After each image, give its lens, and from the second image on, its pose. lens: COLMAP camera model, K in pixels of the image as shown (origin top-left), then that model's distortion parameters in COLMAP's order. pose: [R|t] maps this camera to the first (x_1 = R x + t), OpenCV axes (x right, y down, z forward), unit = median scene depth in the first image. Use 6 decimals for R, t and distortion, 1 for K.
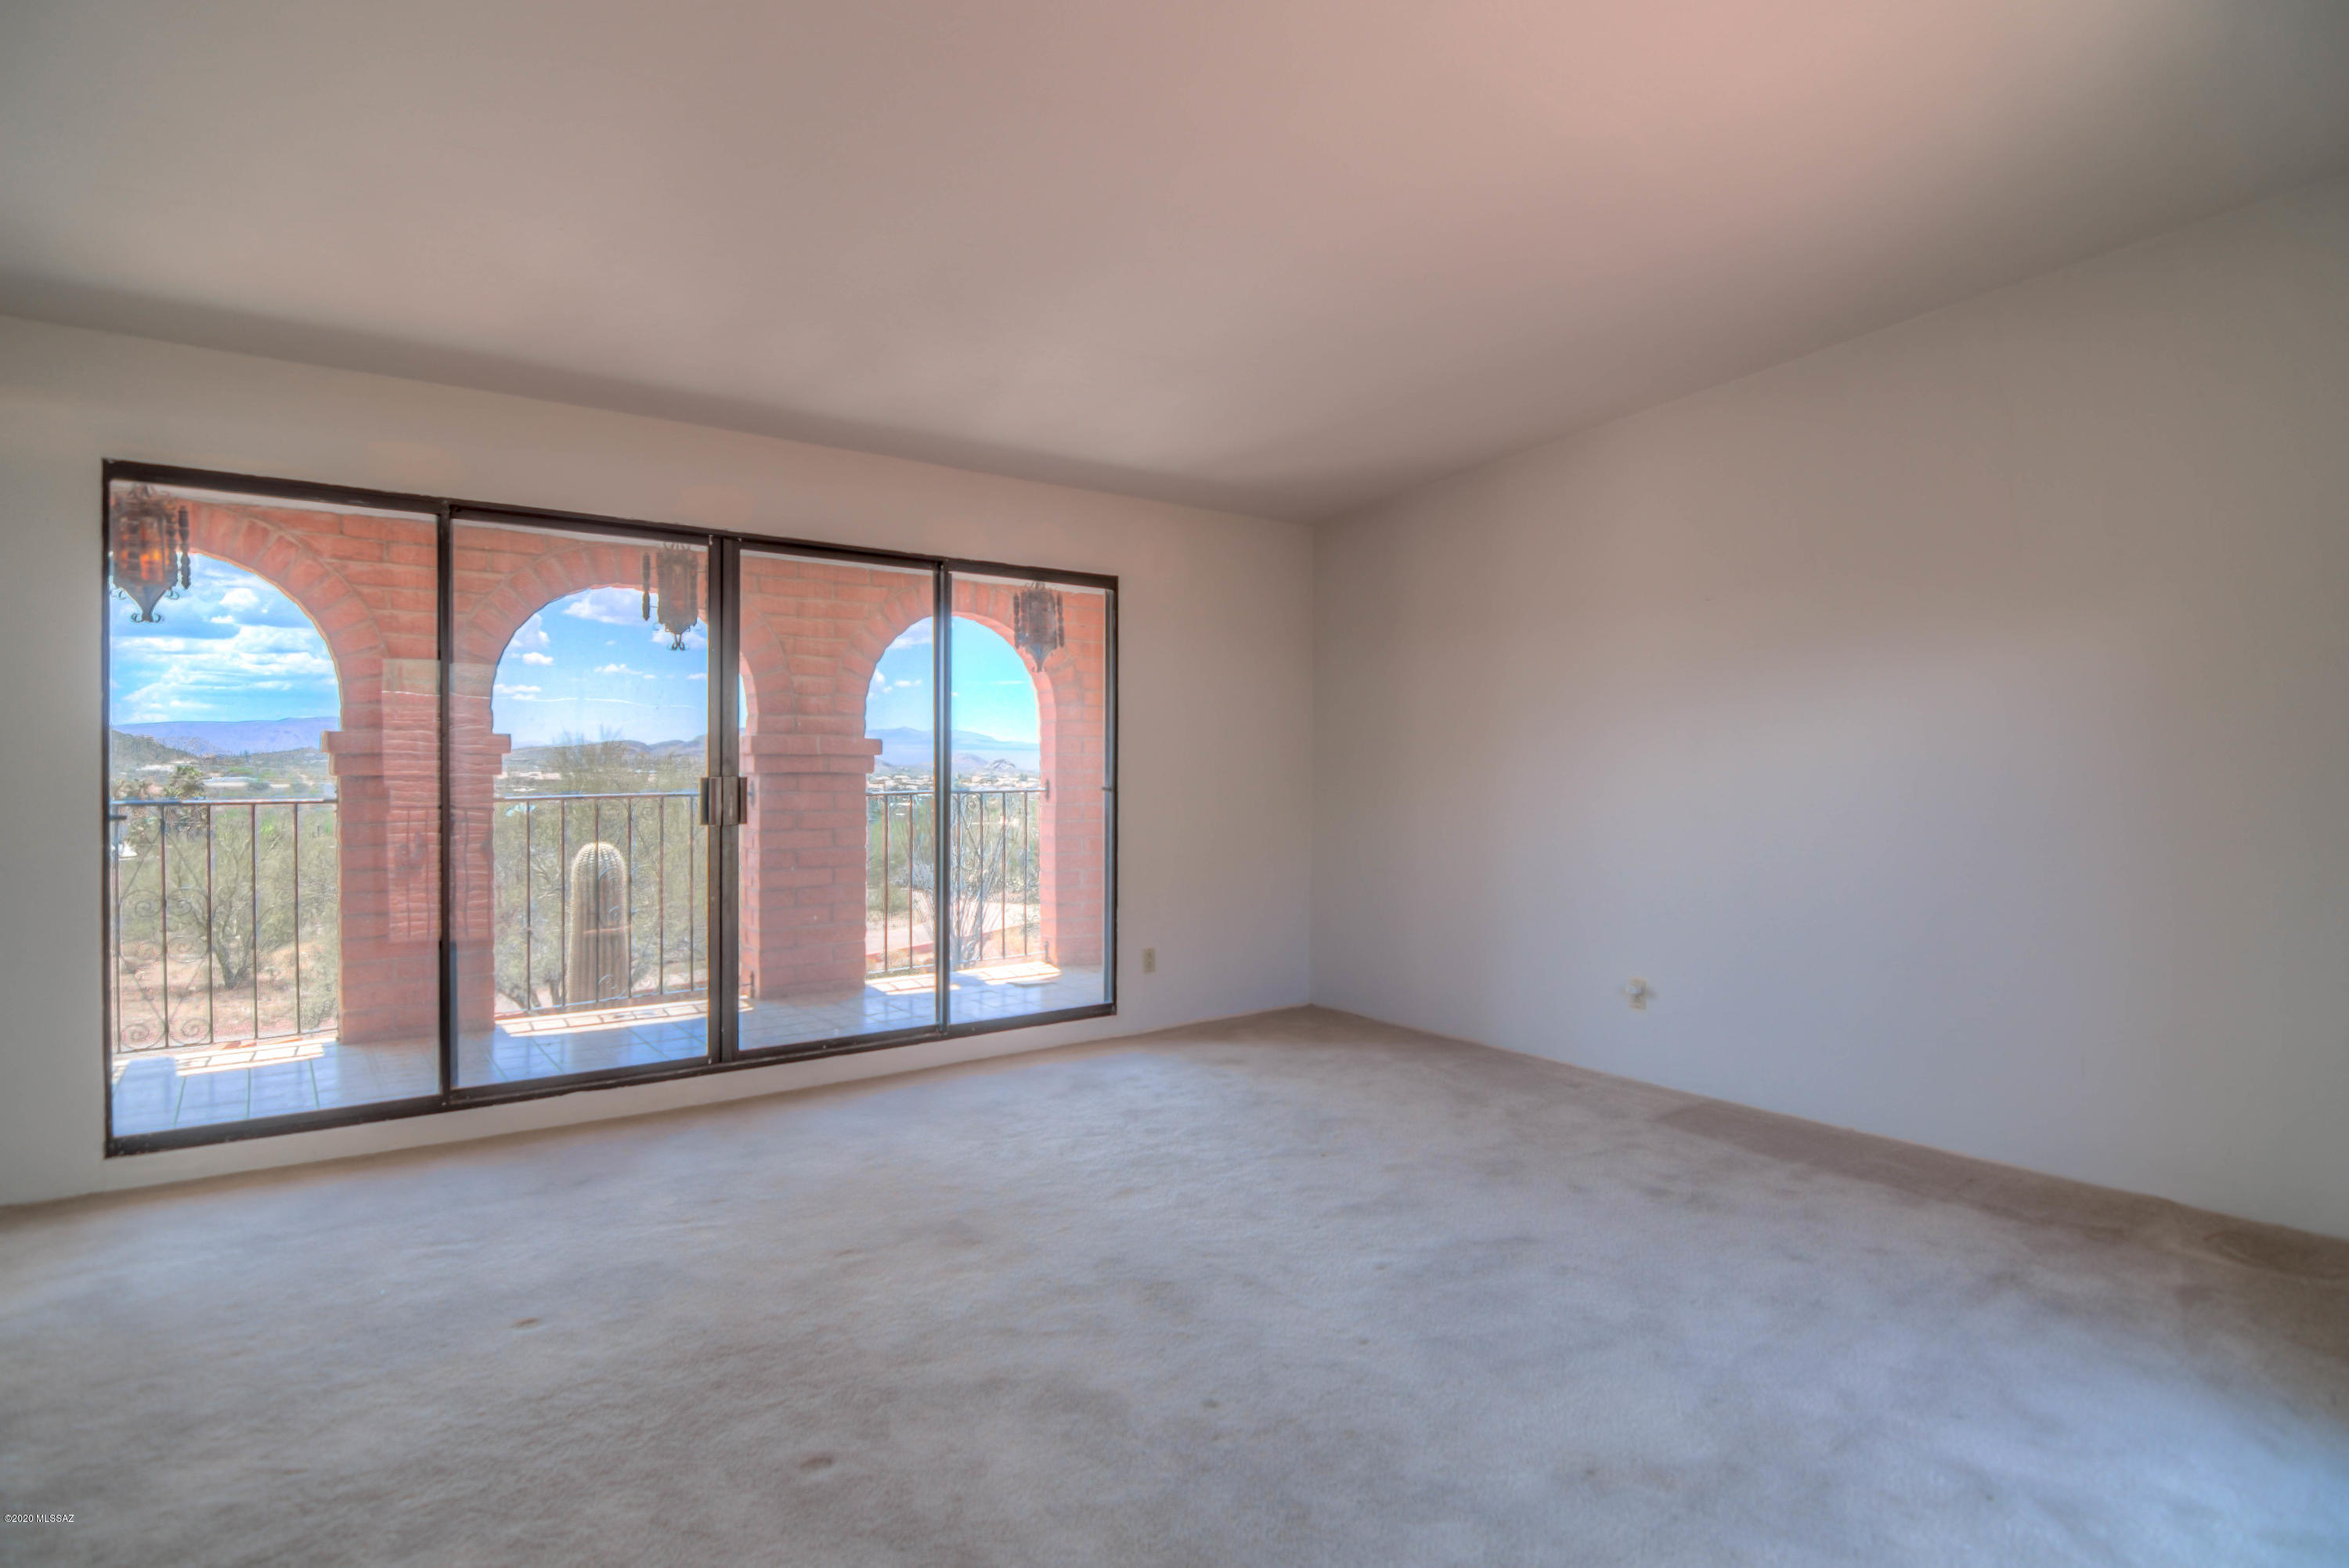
lens RADIAL K [[1224.2, 0, 1175.2], [0, 1224.2, 778.6], [0, 0, 1]] dist [-0.003740, -0.001545]
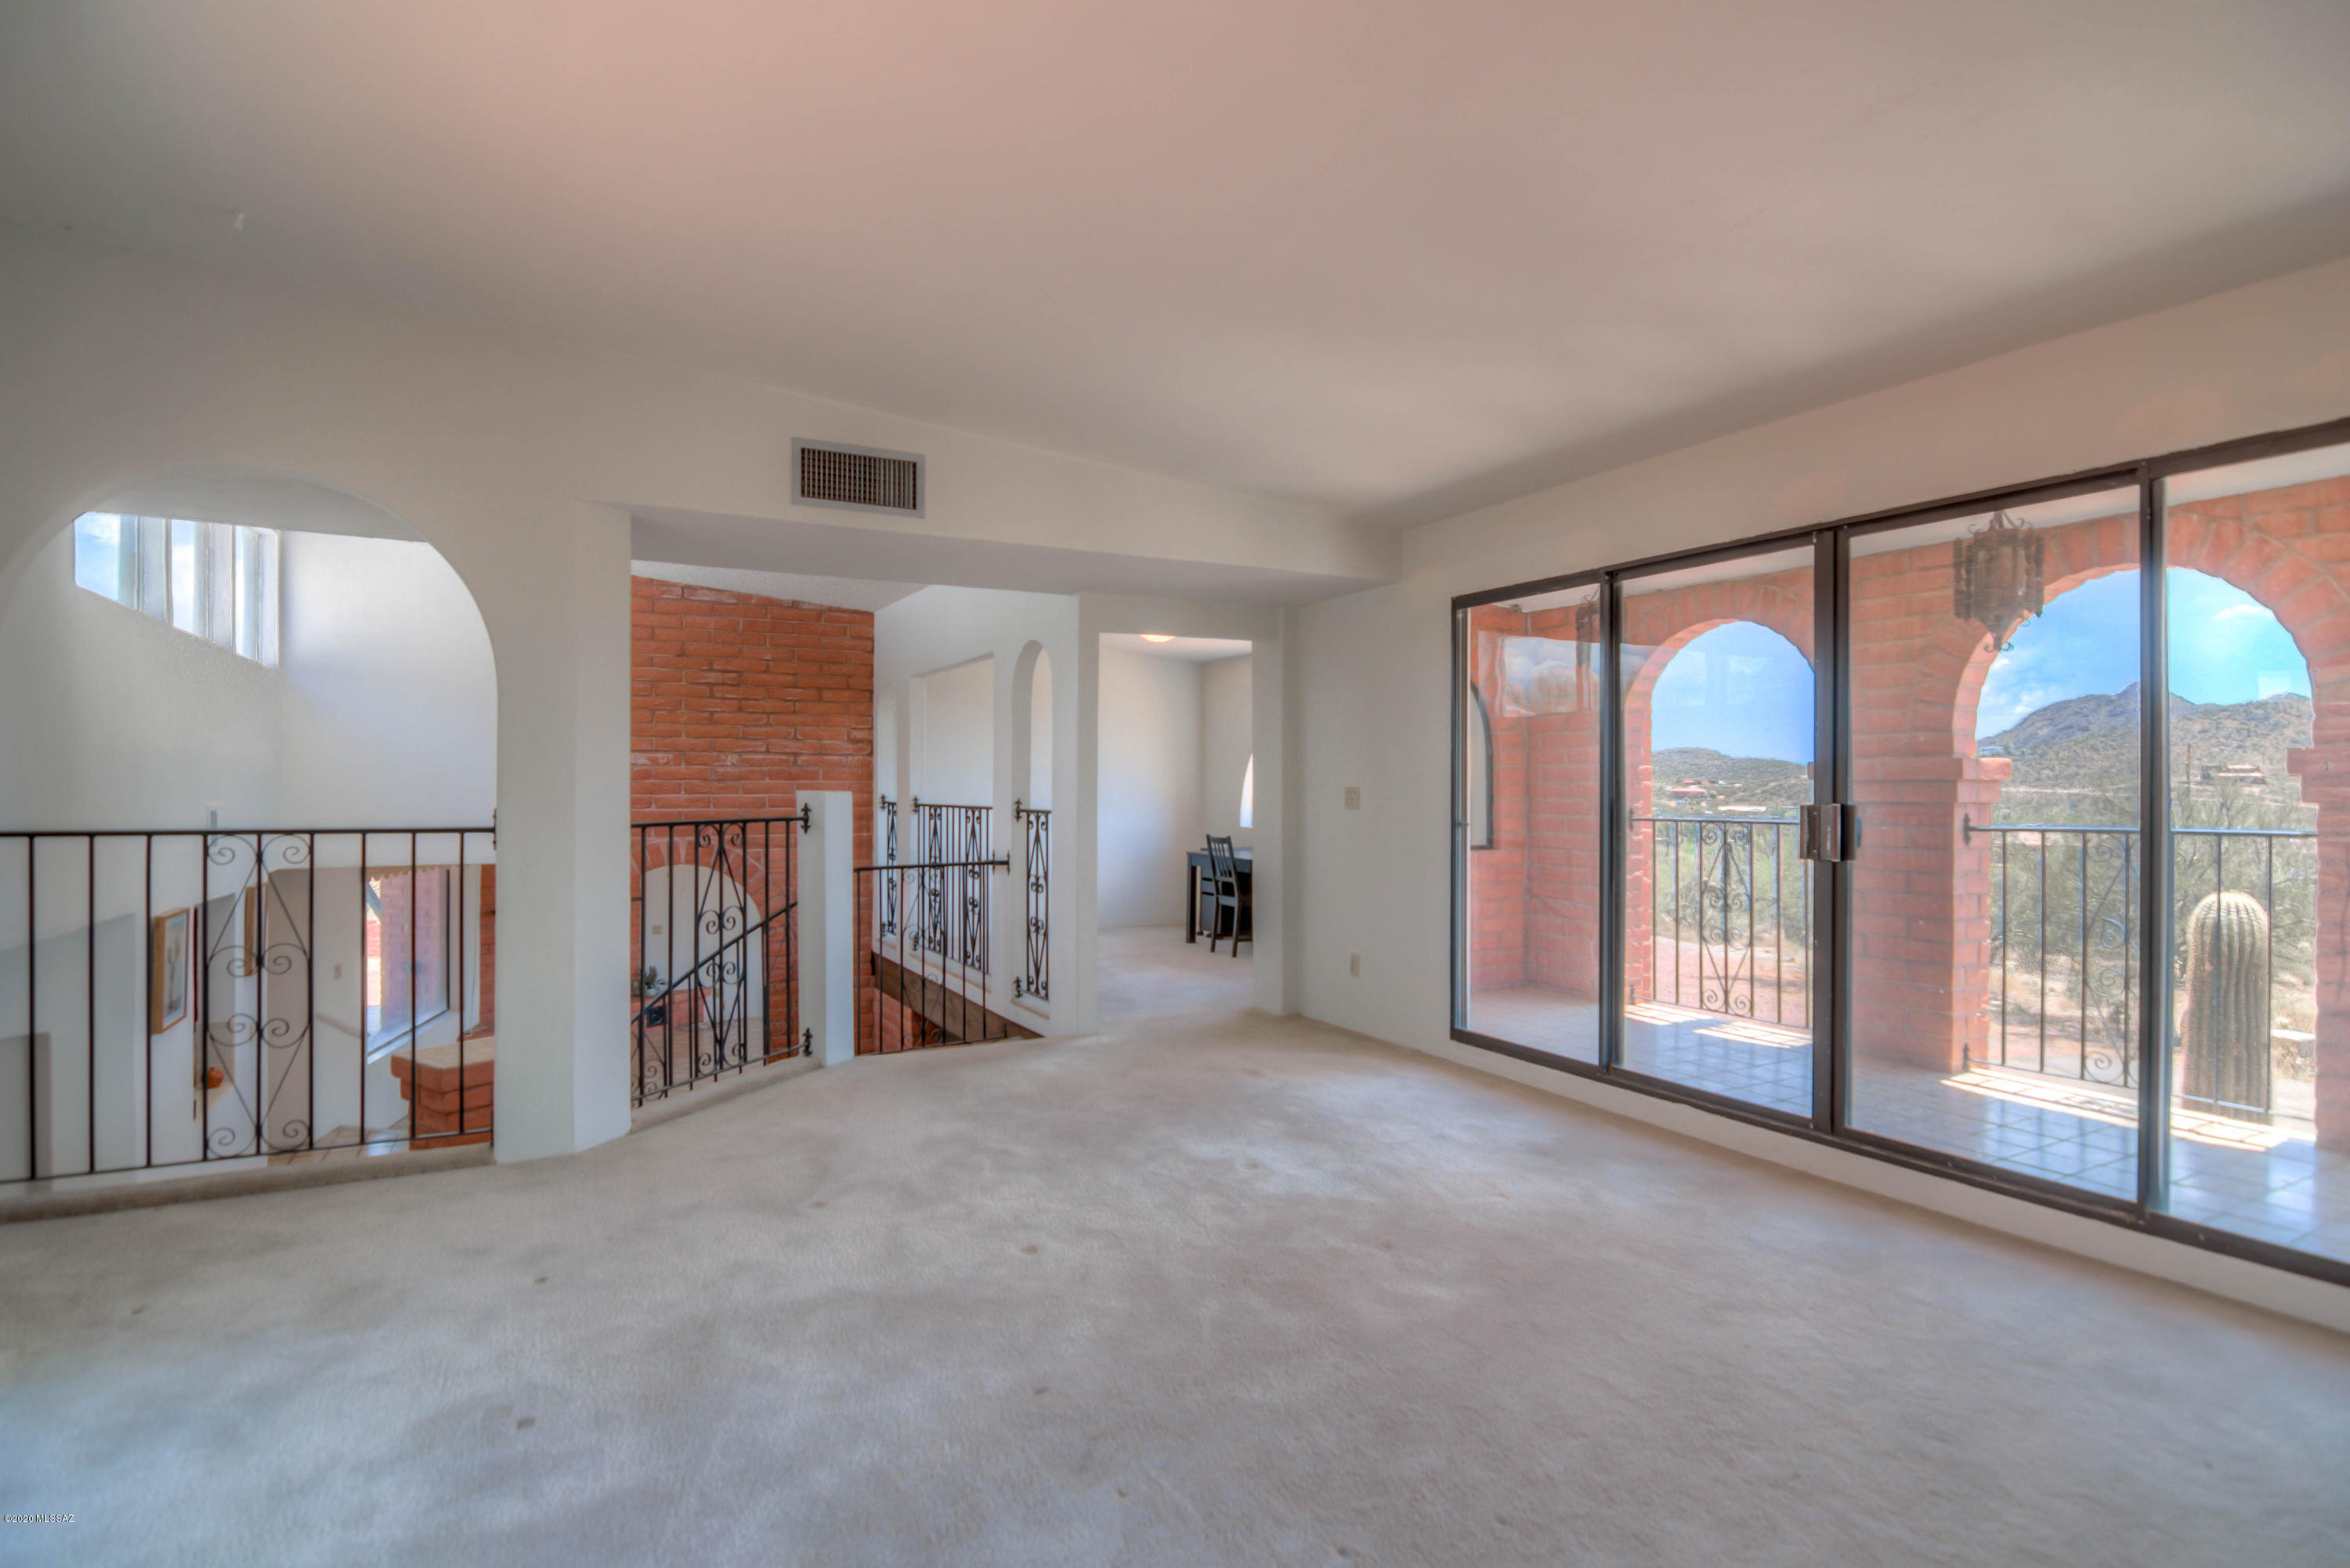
lens RADIAL K [[1224.7, 0, 1174.0], [0, 1224.7, 787.0], [0, 0, 1]] dist [-0.003740, -0.001545]
pose [[-0.158300, -0.003445, -0.987385, 0.556102], [-0.013555, 0.999907, -0.001316, -0.006341], [0.987298, 0.013176, -0.158332, 0.667324]]
